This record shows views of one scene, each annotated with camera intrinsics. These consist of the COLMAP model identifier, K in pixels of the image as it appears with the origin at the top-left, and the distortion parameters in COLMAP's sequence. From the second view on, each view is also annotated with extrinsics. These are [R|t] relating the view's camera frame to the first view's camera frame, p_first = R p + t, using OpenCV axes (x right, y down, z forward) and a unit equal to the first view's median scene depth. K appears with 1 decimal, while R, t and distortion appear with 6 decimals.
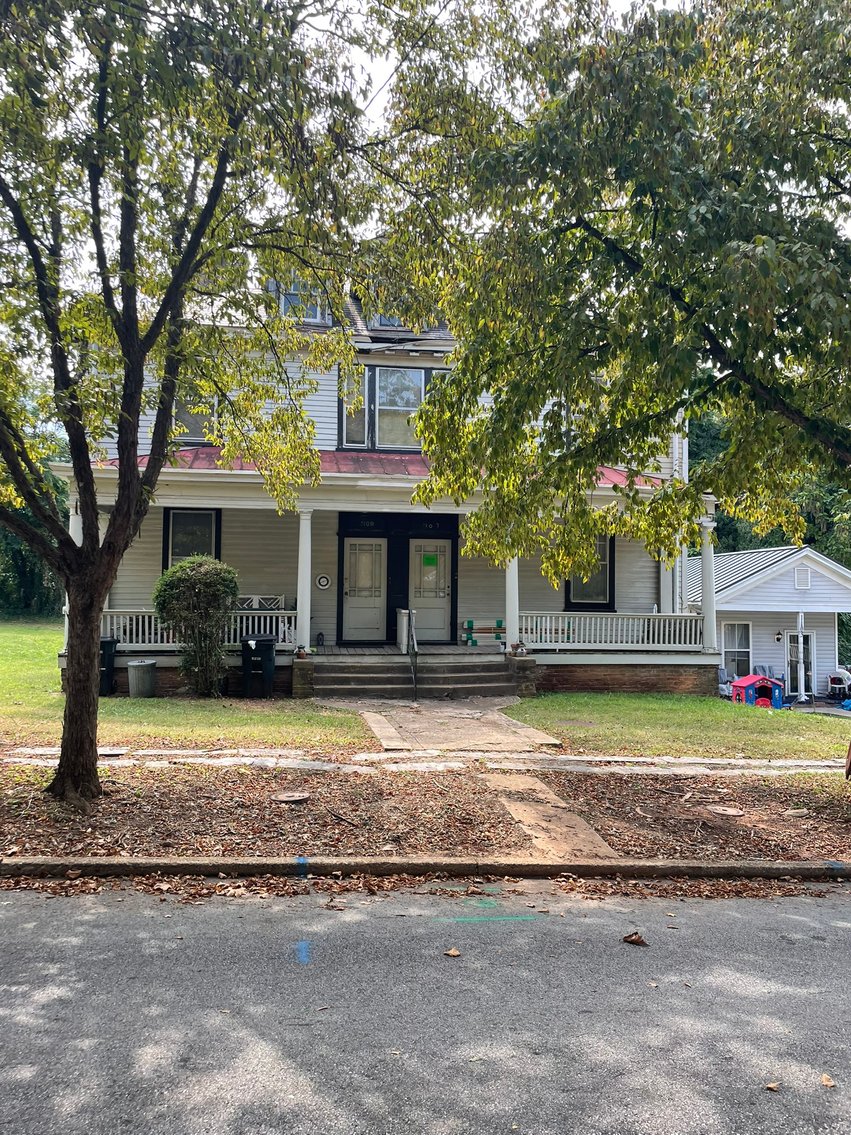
lens RADIAL K [[858.8, 0, 427.7], [0, 858.8, 565.9], [0, 0, 1]] dist [0.101945, -0.134103]
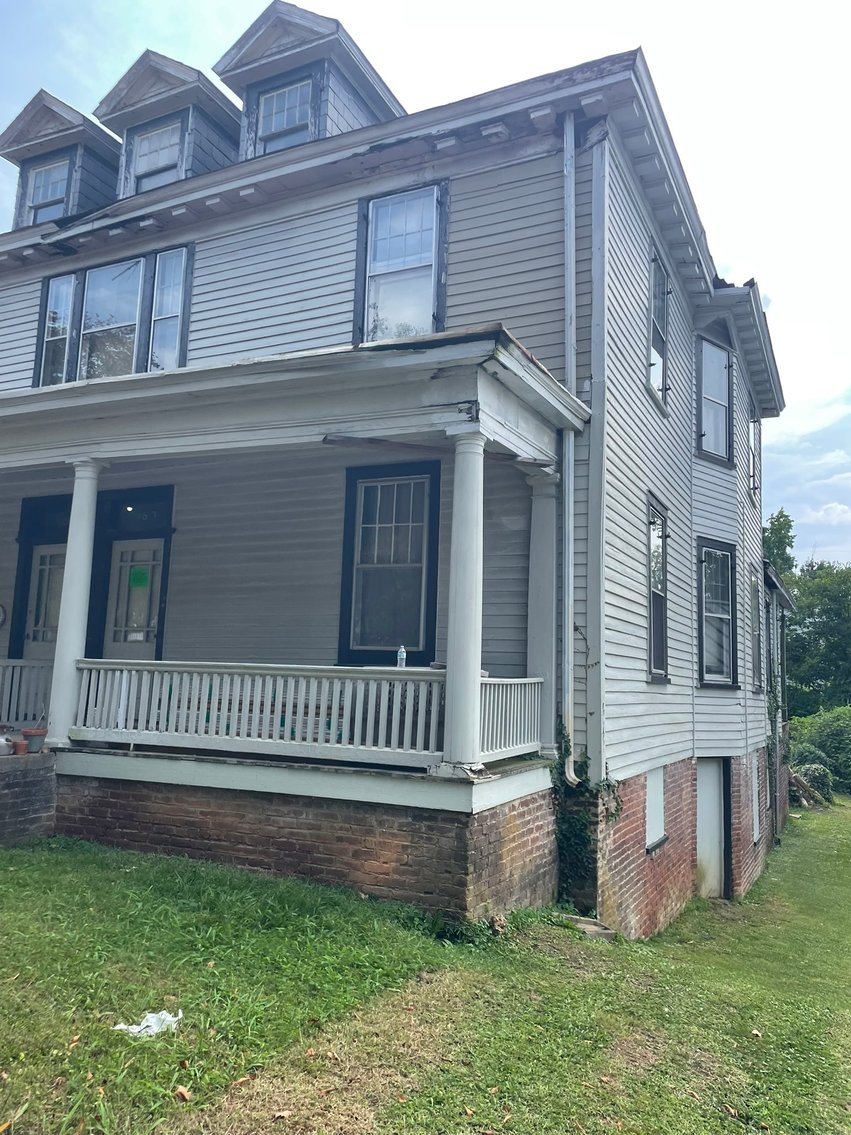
lens RADIAL K [[858.8, 0, 427.5], [0, 858.8, 565.8], [0, 0, 1]] dist [0.101945, -0.134103]
pose [[0.824225, -0.060626, -0.563008, 0.926788], [-0.000773, 0.994131, -0.108182, 0.092830], [0.566263, 0.089601, 0.819340, 1.229292]]
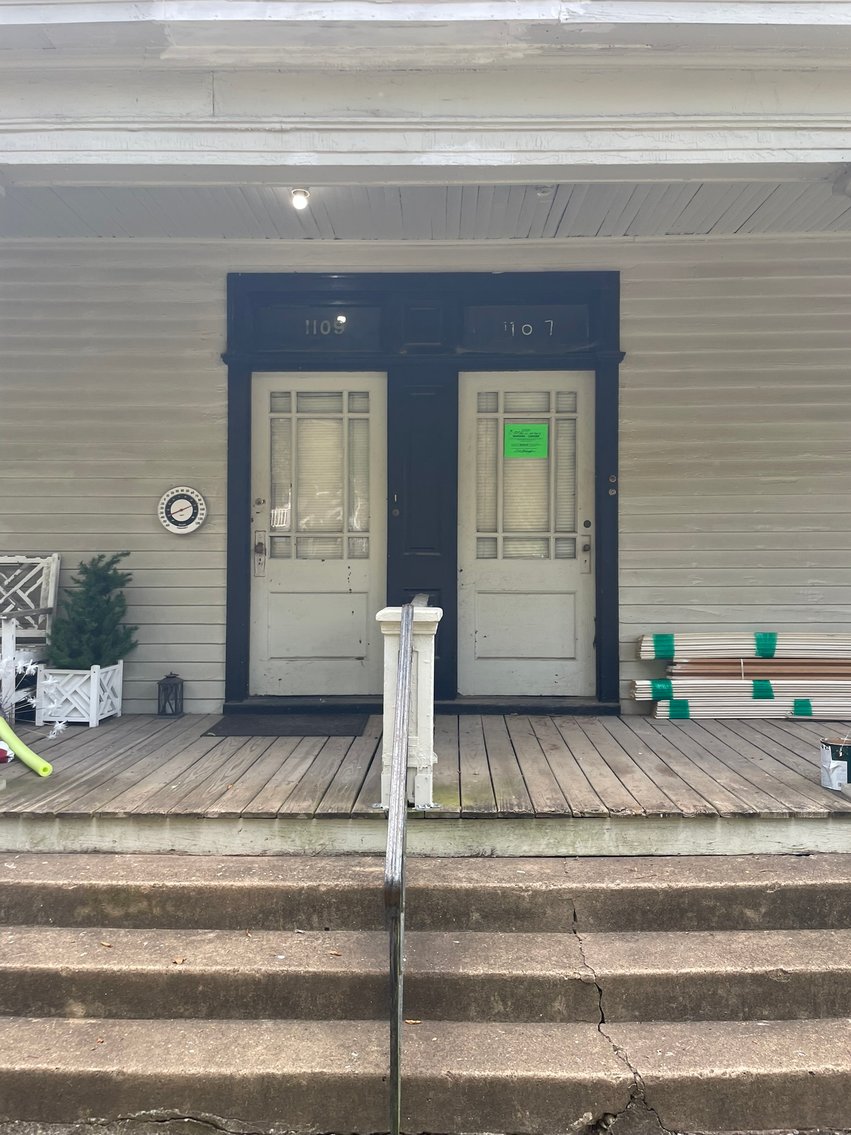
lens RADIAL K [[858.8, 0, 425.4], [0, 858.8, 560.6], [0, 0, 1]] dist [0.101945, -0.134103]
pose [[0.987471, -0.011381, -0.157387, 0.029717], [0.015487, 0.999570, 0.024889, 0.056382], [0.157036, -0.027015, 0.987223, 1.314043]]
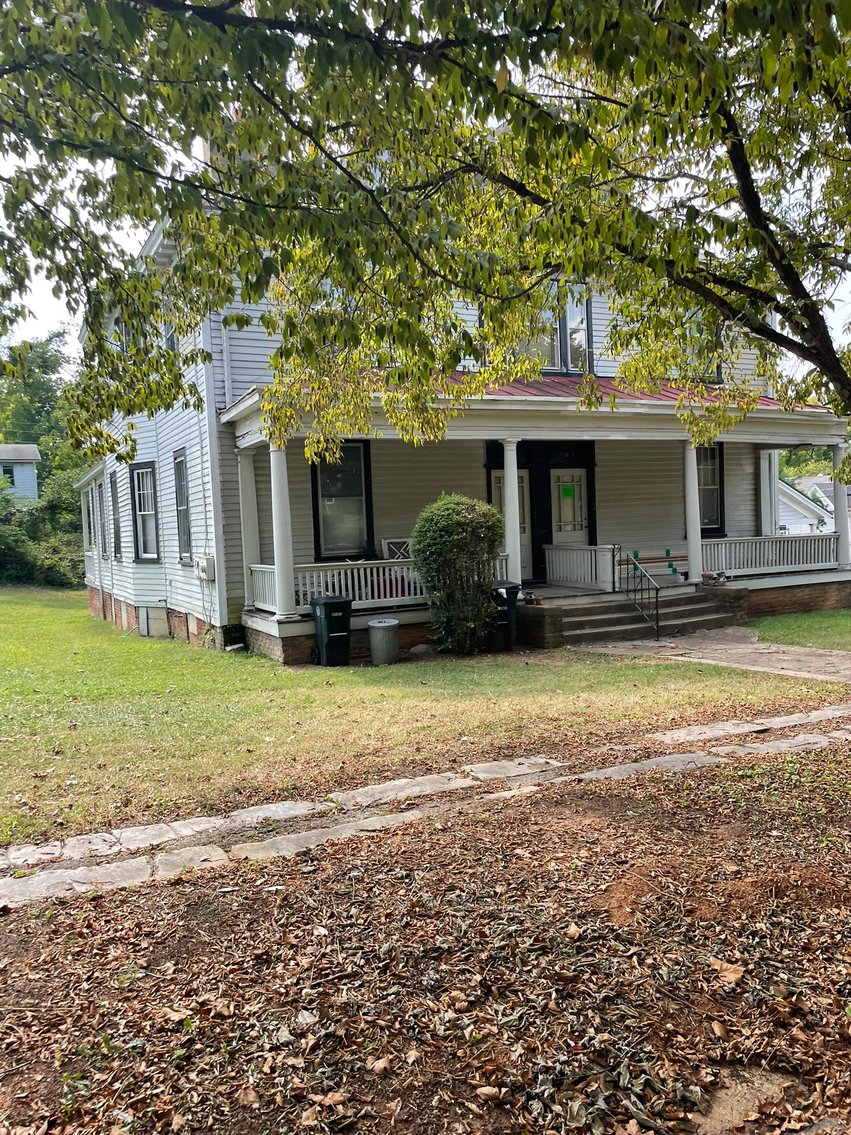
lens RADIAL K [[858.8, 0, 429.6], [0, 858.8, 570.8], [0, 0, 1]] dist [0.101945, -0.134103]
pose [[0.948540, -0.065239, 0.309864, -0.843750], [0.038060, 0.994941, 0.092968, -0.026124], [-0.314362, -0.076390, 0.946225, 0.287278]]
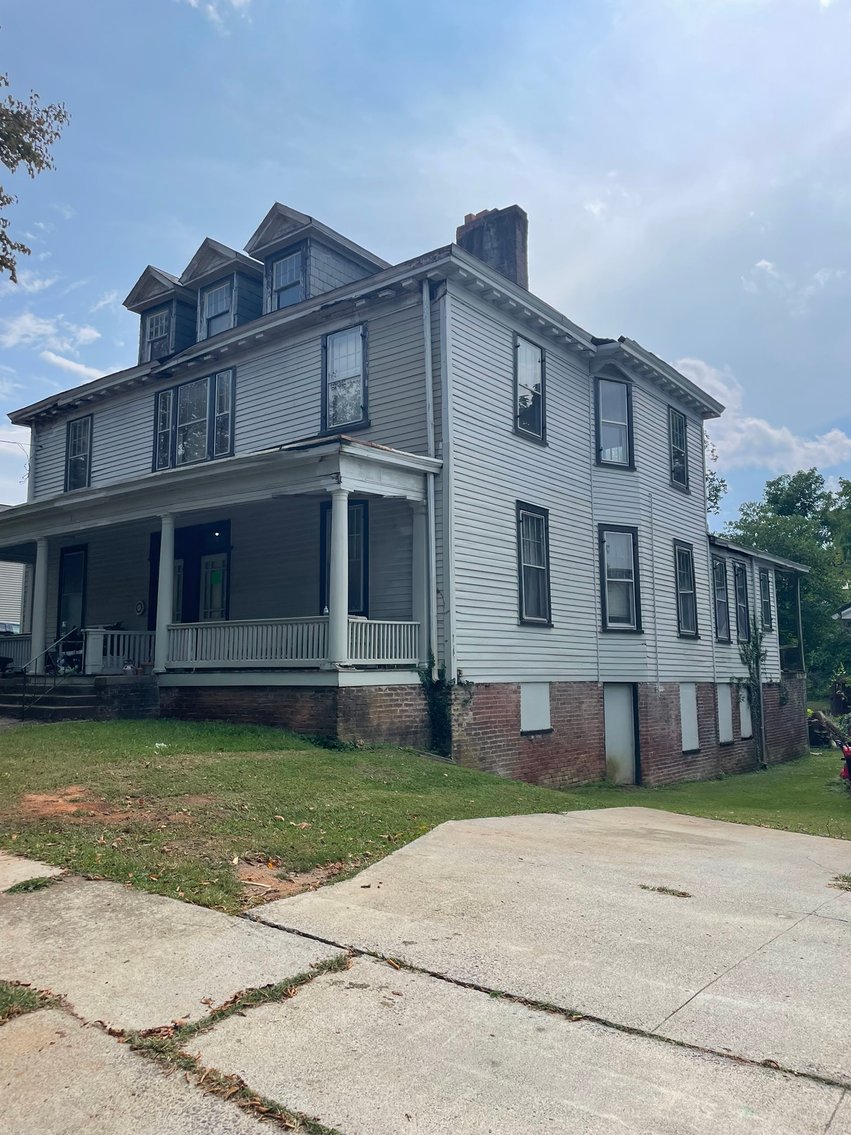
lens RADIAL K [[858.8, 0, 400.4], [0, 858.8, 551.4], [0, 0, 1]] dist [0.101945, -0.134103]
pose [[0.675122, -0.116285, -0.728483, 1.548242], [0.041819, 0.991943, -0.119584, 0.161593], [0.736520, 0.050269, 0.674546, 1.012215]]
